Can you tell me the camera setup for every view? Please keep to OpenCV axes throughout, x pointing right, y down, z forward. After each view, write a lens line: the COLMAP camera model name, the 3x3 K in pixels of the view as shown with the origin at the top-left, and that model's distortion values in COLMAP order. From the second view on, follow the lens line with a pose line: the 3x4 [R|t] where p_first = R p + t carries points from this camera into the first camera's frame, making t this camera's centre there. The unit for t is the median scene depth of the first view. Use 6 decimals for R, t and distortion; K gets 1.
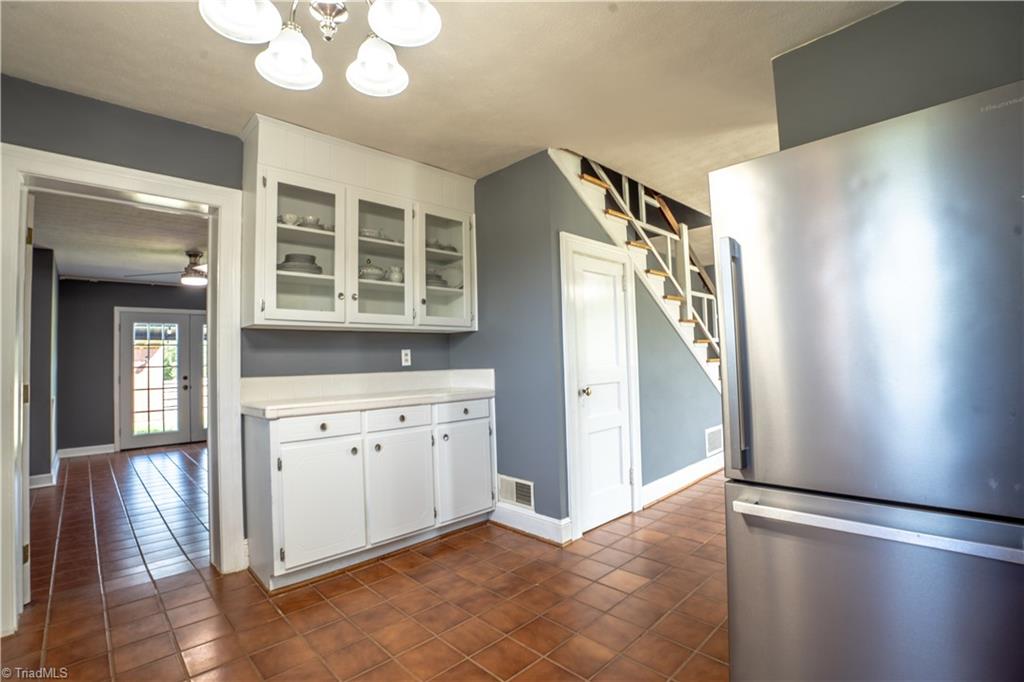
lens RADIAL K [[469.4, 0, 509.5], [0, 469.4, 339.7], [0, 0, 1]] dist [-0.048571, 0.006910]
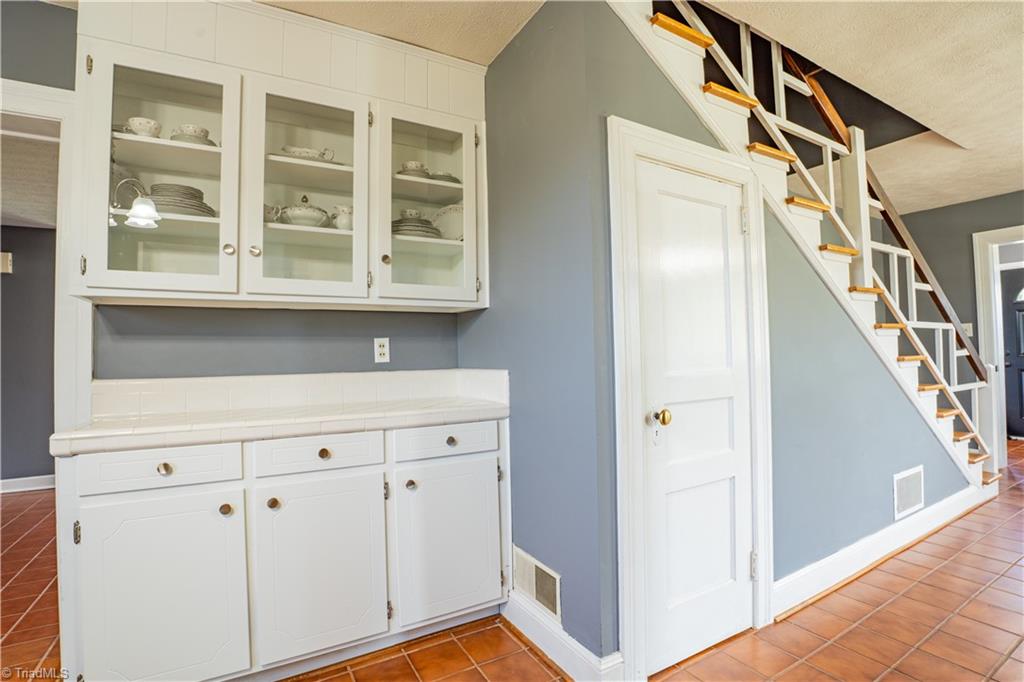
lens RADIAL K [[469.4, 0, 520.9], [0, 469.4, 340.2], [0, 0, 1]] dist [-0.048571, 0.006910]
pose [[0.969745, 0.002767, -0.244104, 0.136161], [0.002212, 0.999795, 0.020121, 0.012017], [0.244110, -0.020053, 0.969540, 0.439918]]
